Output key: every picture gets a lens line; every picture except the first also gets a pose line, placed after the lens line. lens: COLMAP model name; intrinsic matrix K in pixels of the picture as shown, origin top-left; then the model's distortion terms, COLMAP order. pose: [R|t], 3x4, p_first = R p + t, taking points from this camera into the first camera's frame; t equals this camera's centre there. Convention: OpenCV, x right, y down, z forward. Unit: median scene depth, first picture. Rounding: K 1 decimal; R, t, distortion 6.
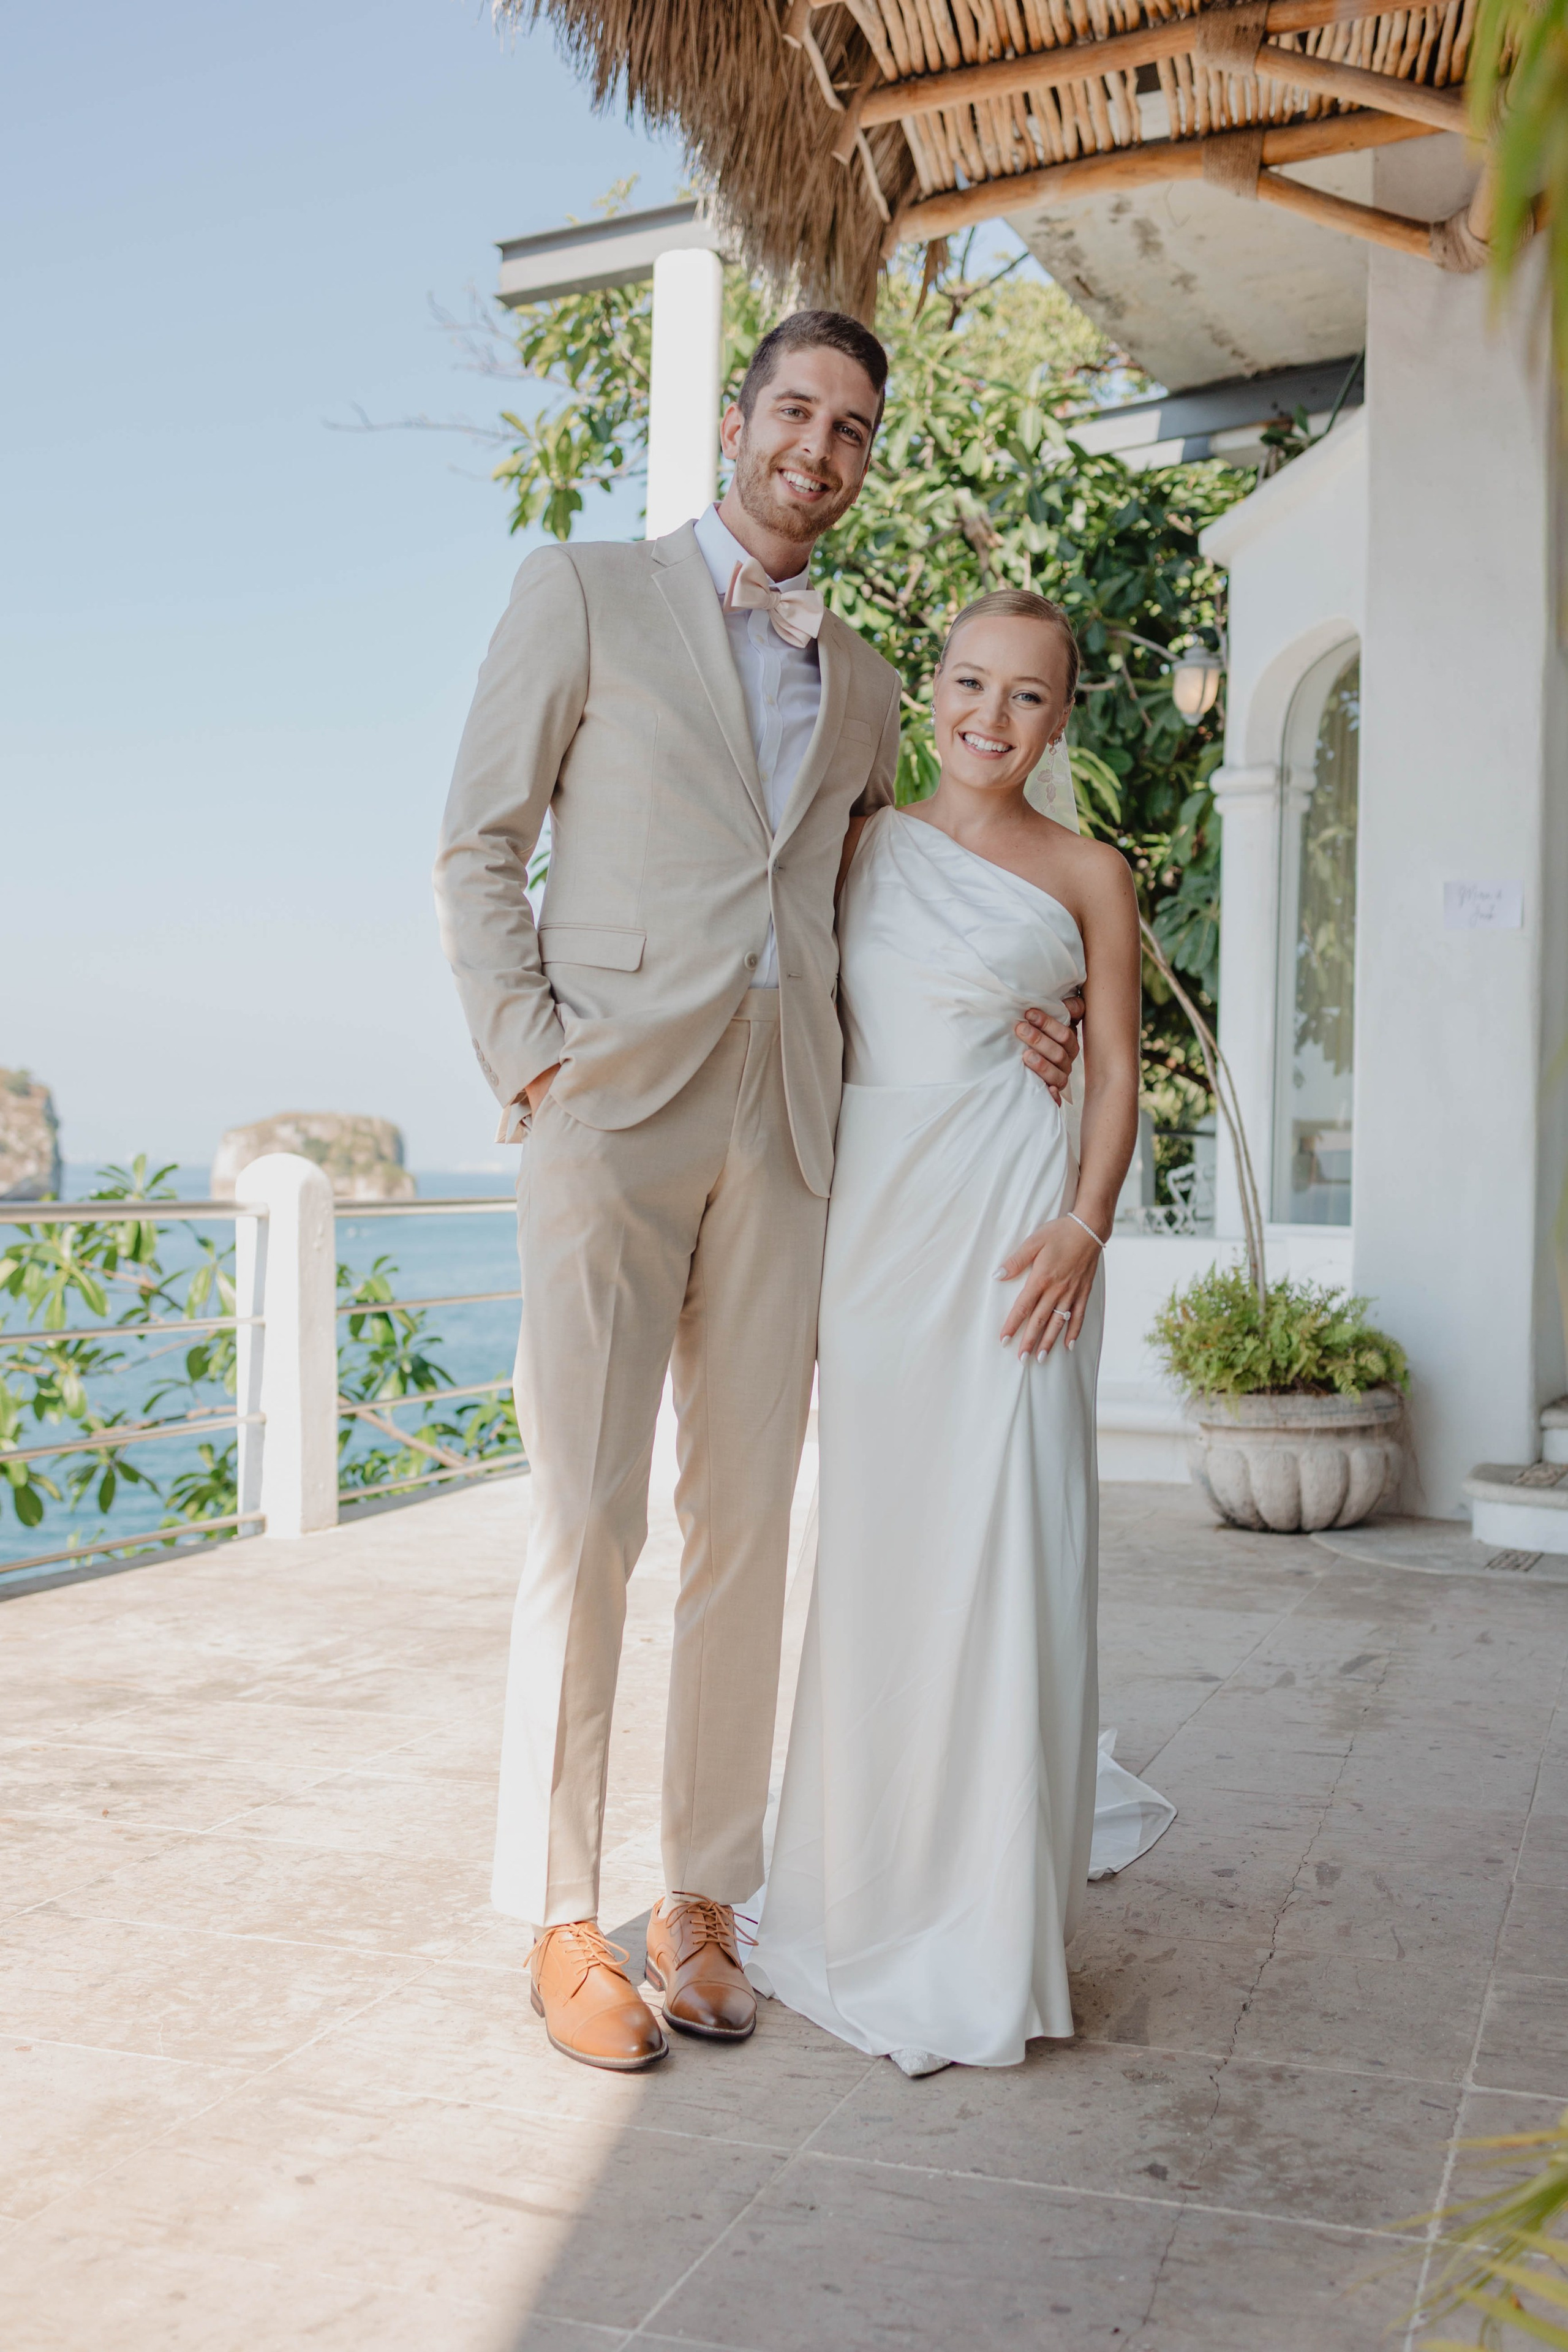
lens RADIAL K [[2458.7, 0, 778.5], [0, 2458.7, 1165.5], [0, 0, 1]] dist [0.010676, -0.001847]
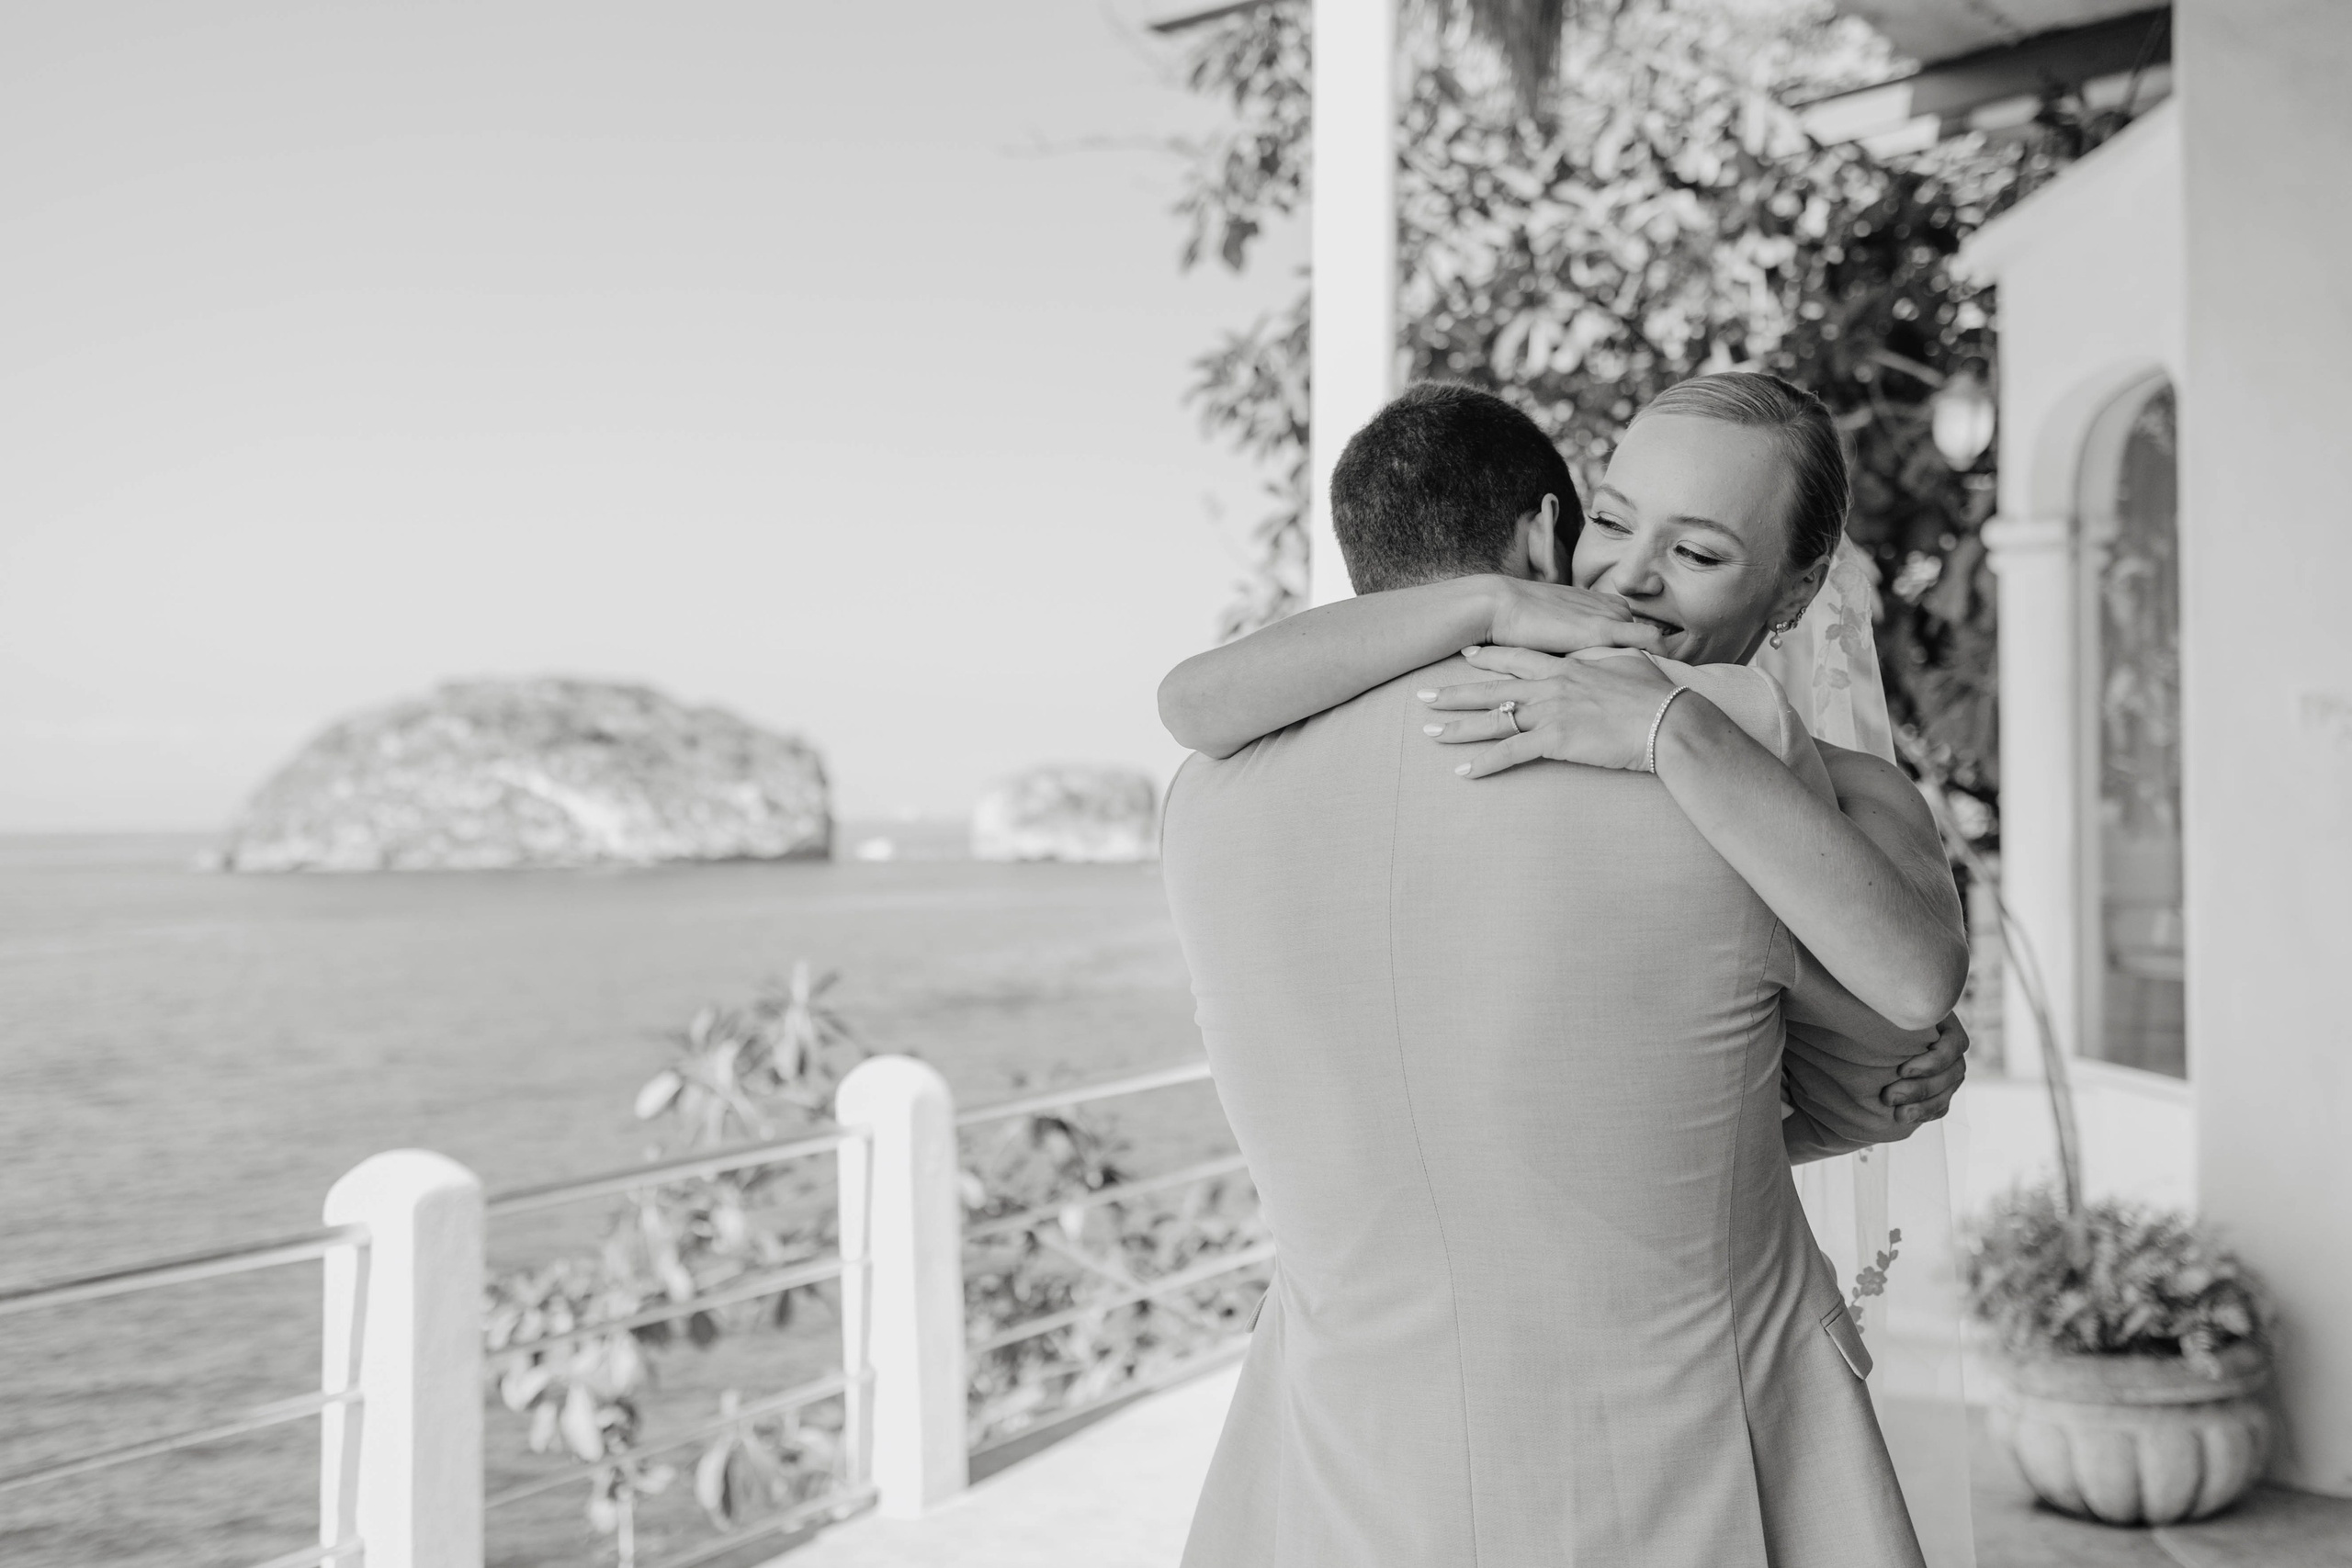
lens RADIAL K [[2424.8, 0, 1176.0], [0, 2424.8, 784.0], [0, 0, 1]] dist [0.005229, 0.006589]
pose [[0.989303, -0.027976, -0.143166, 0.020408], [0.026656, 0.999583, -0.011127, -0.085192], [0.143418, 0.007192, 0.989636, 0.162995]]
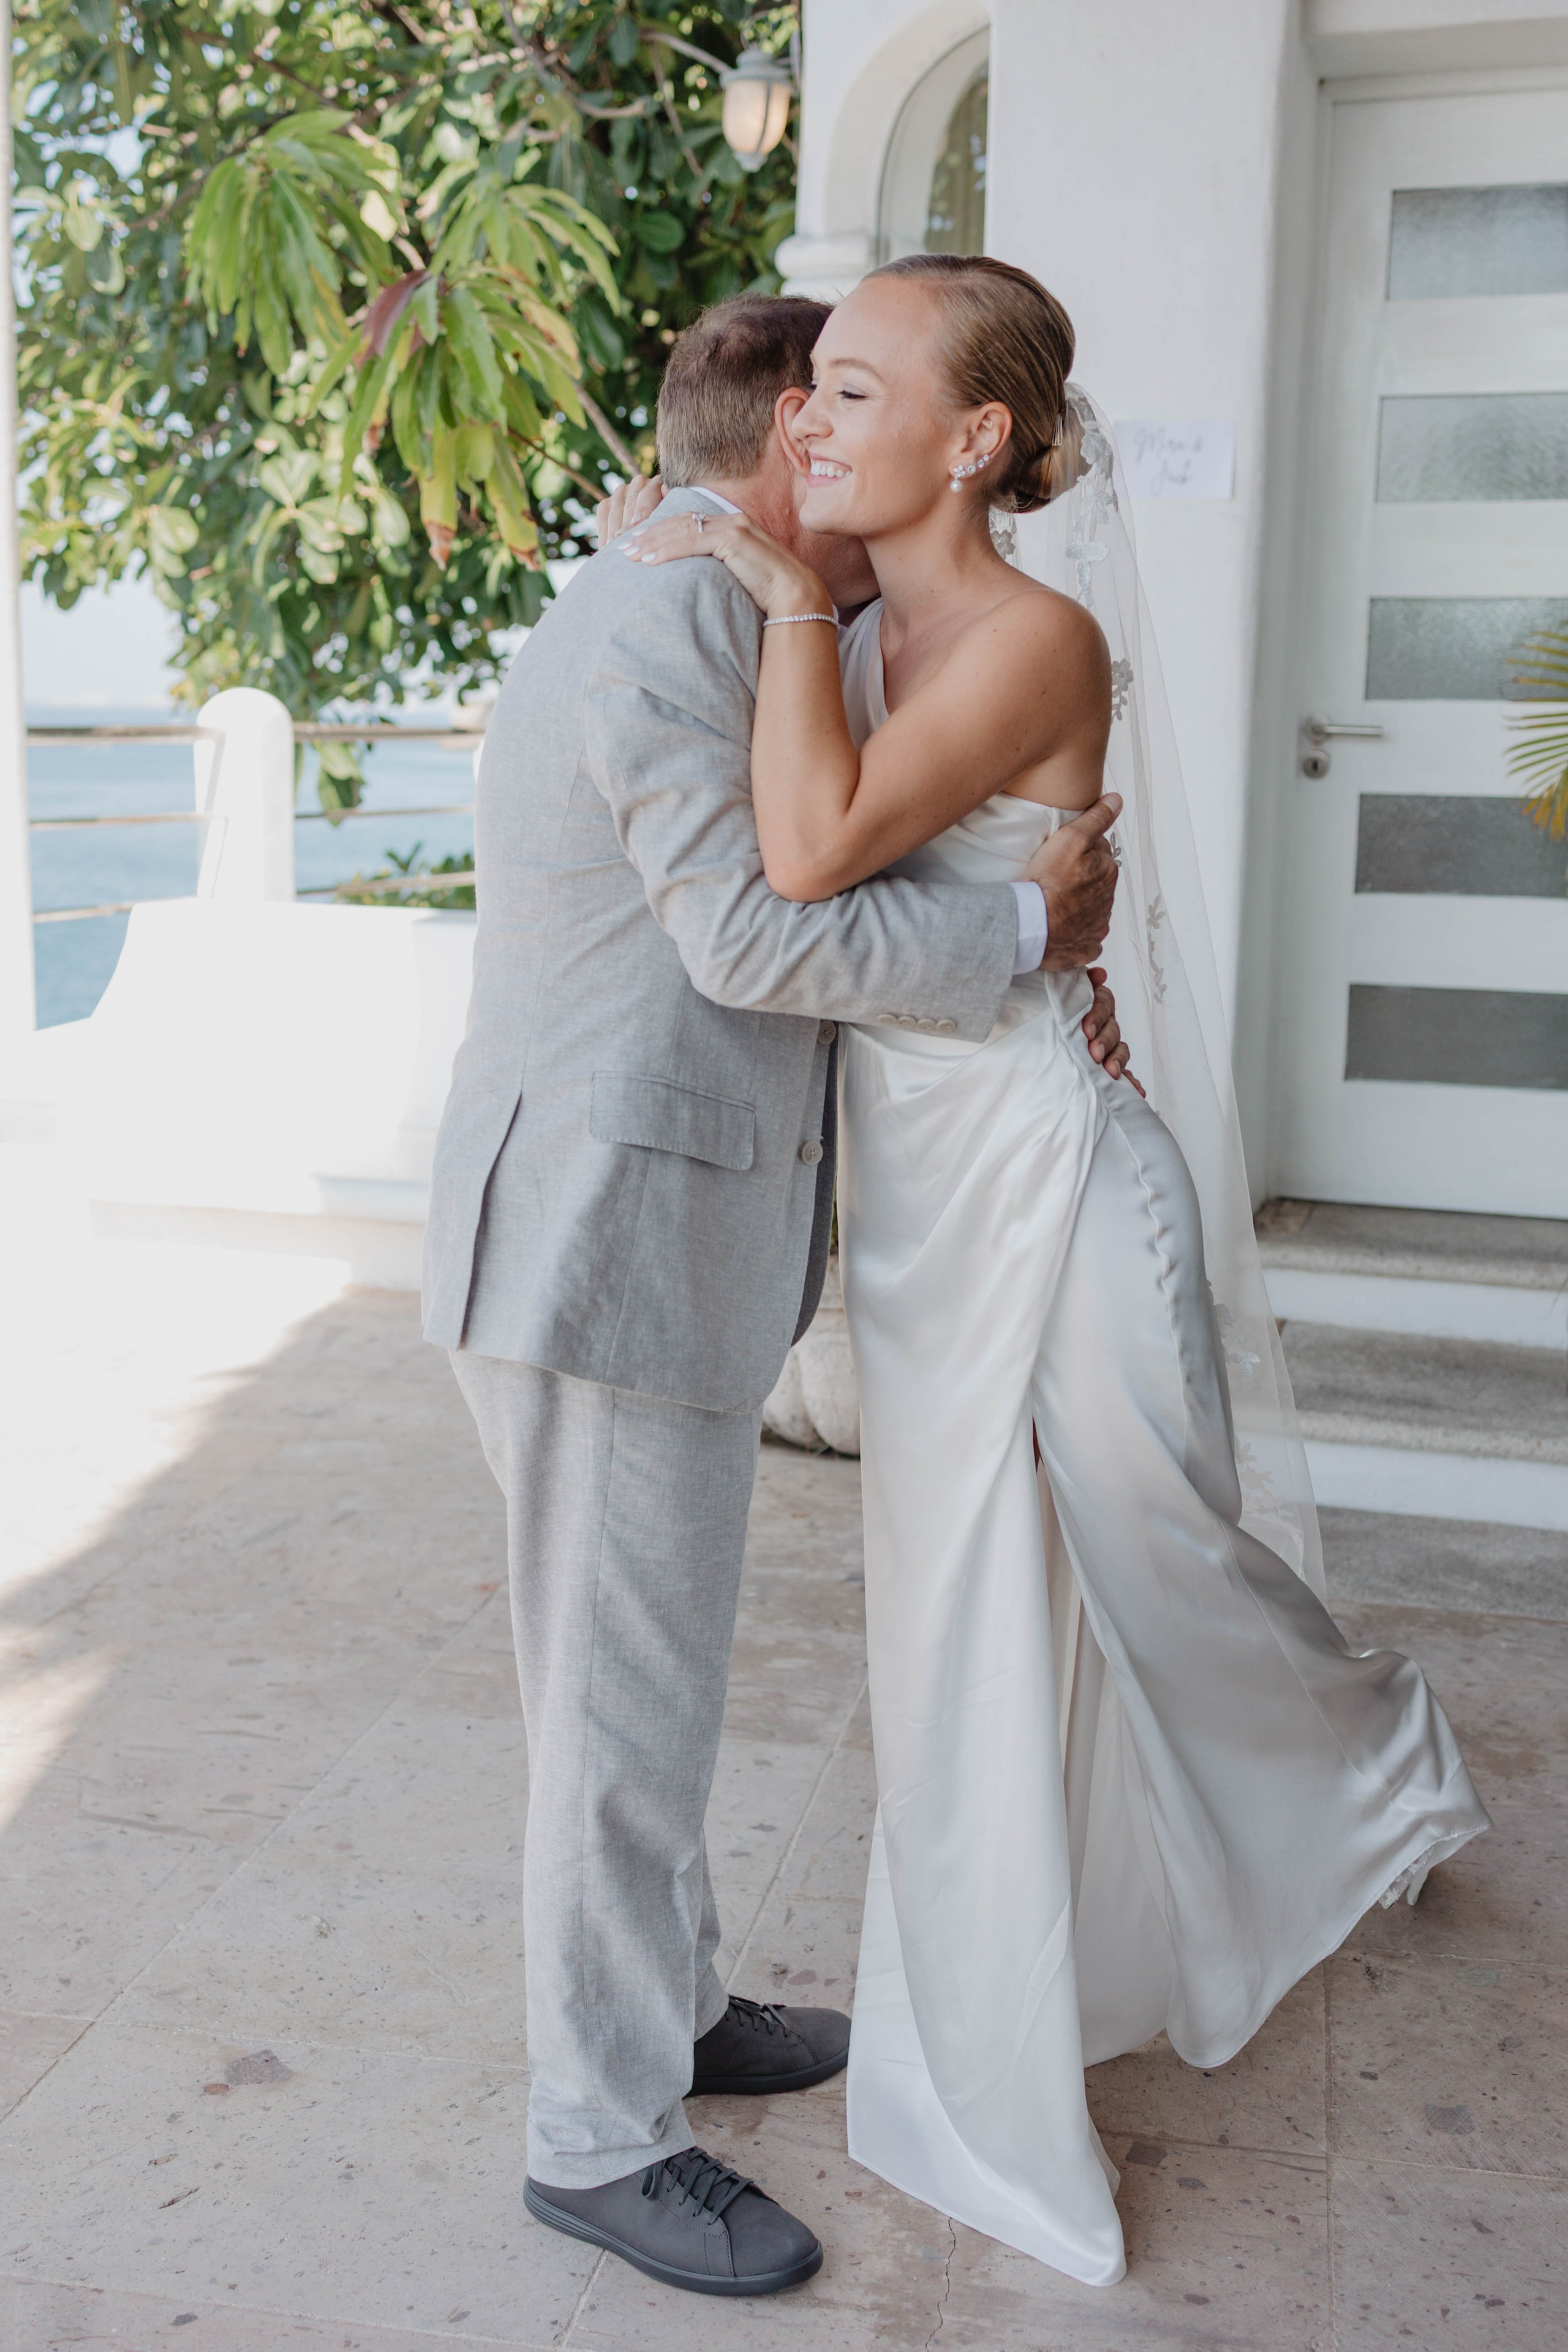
lens RADIAL K [[2491.2, 0, 777.1], [0, 2491.2, 1136.3], [0, 0, 1]] dist [0.009326, 0.027314]
pose [[0.989115, -0.024792, 0.145038, 0.086721], [-0.000569, 0.985051, 0.172259, -0.044271], [-0.147141, -0.170467, 0.974315, 0.354575]]
